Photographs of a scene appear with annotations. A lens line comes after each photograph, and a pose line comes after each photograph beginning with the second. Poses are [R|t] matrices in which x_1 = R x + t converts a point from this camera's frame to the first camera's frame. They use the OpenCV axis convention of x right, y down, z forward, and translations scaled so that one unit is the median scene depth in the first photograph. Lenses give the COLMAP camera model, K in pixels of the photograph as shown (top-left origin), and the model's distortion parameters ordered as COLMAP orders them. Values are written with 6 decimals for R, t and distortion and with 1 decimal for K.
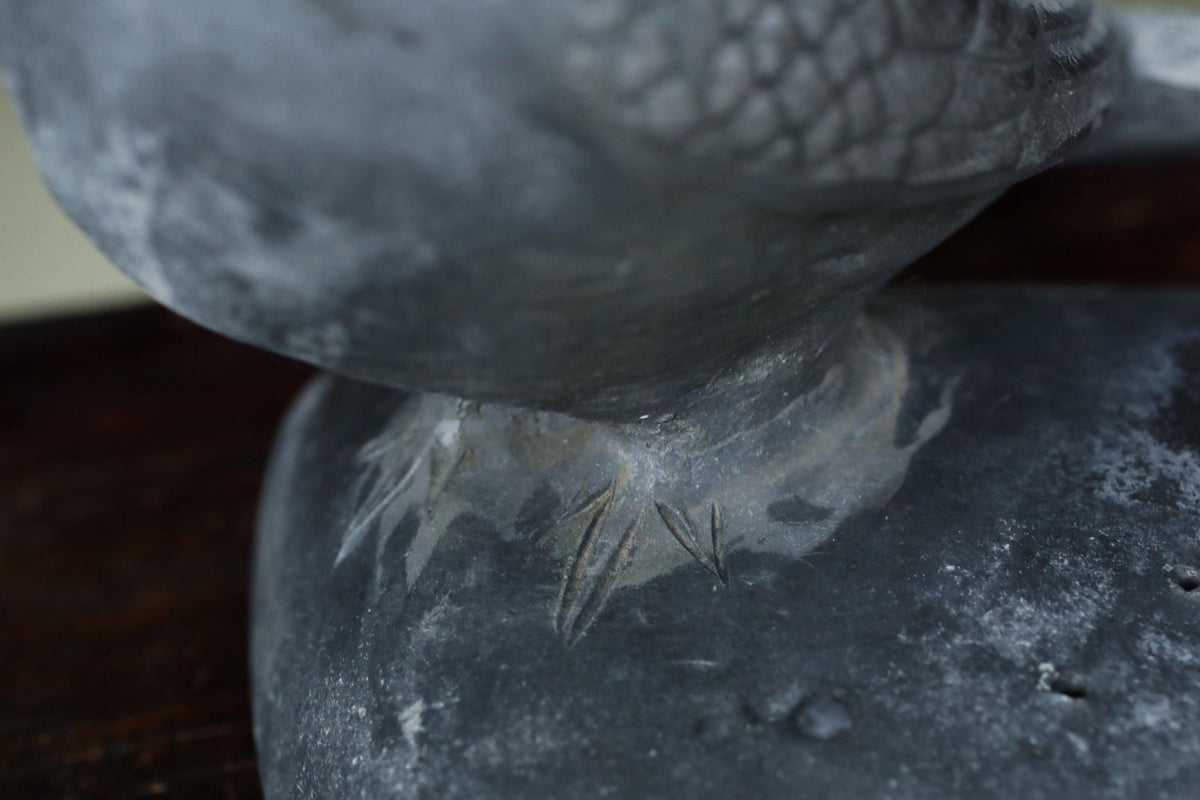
lens RADIAL K [[1955.1, 0, 599.9], [0, 1955.1, 401.0], [0, 0, 1]] dist [-0.000284, 0.000000]
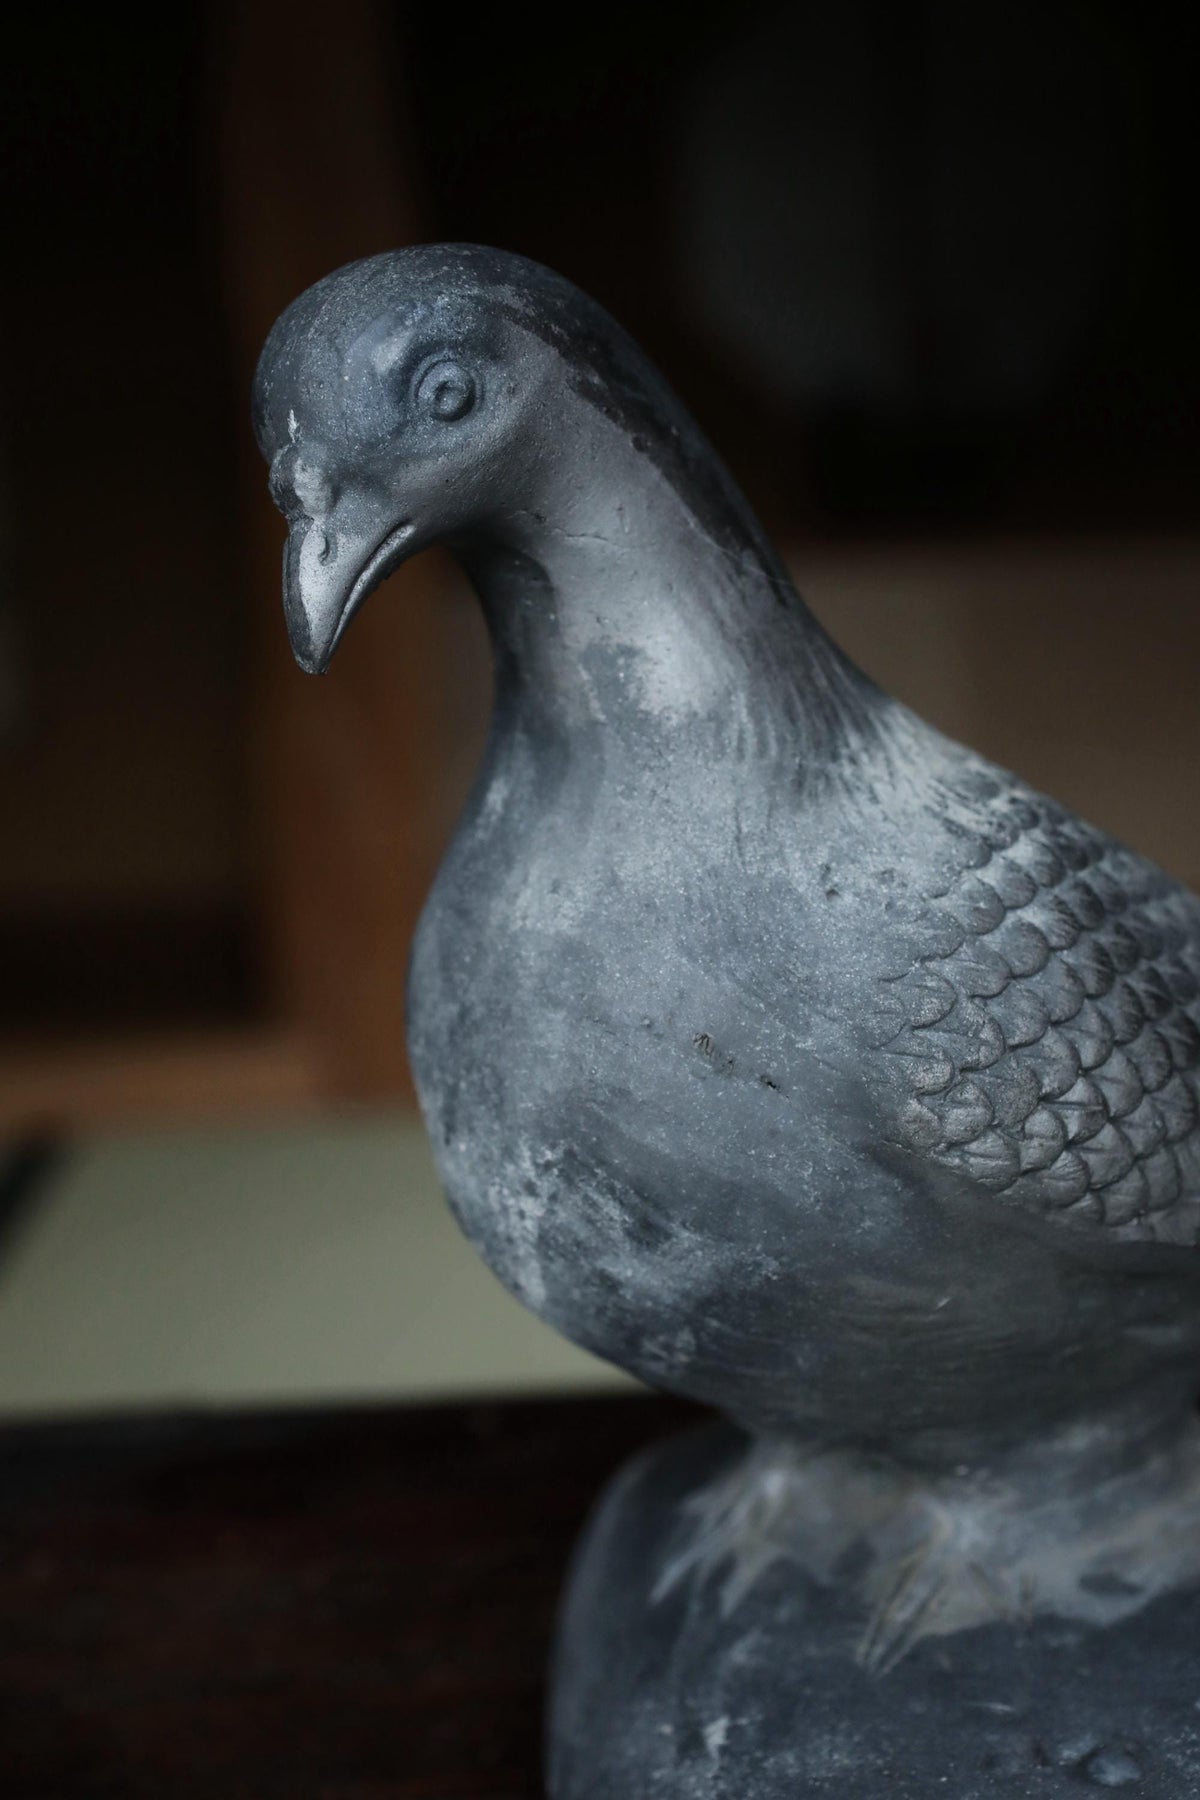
lens RADIAL K [[2932.7, 0, 609.8], [0, 2932.7, 903.2], [0, 0, 1]] dist [-0.000284, 0.000000]
pose [[0.987305, 0.062642, -0.145965, 0.049575], [-0.101427, 0.955836, -0.275846, 0.180028], [0.122239, 0.287149, 0.950054, -0.634808]]
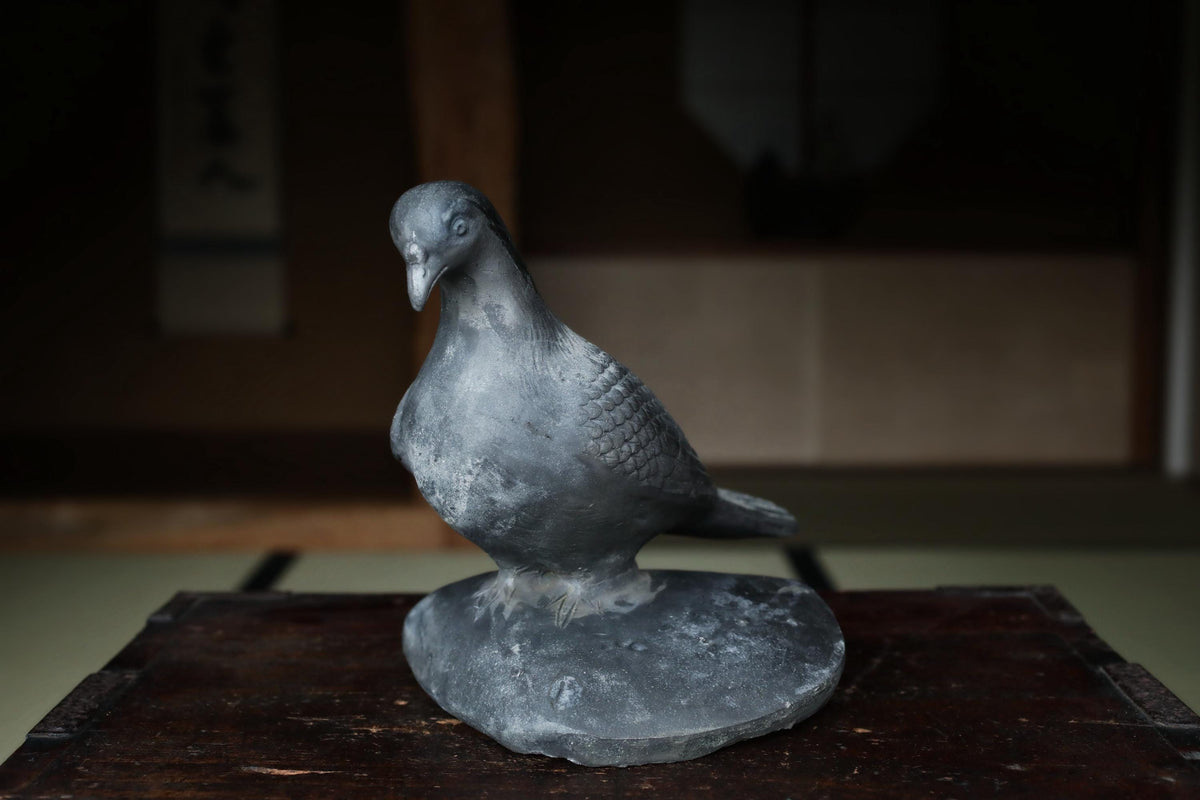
lens RADIAL K [[1955.1, 0, 623.1], [0, 1955.1, 403.9], [0, 0, 1]] dist [-0.000284, 0.000000]
pose [[0.975121, 0.058616, 0.213784, -0.663332], [0.015460, 0.944076, -0.329365, 0.881101], [-0.221134, 0.324476, 0.919682, -2.255886]]
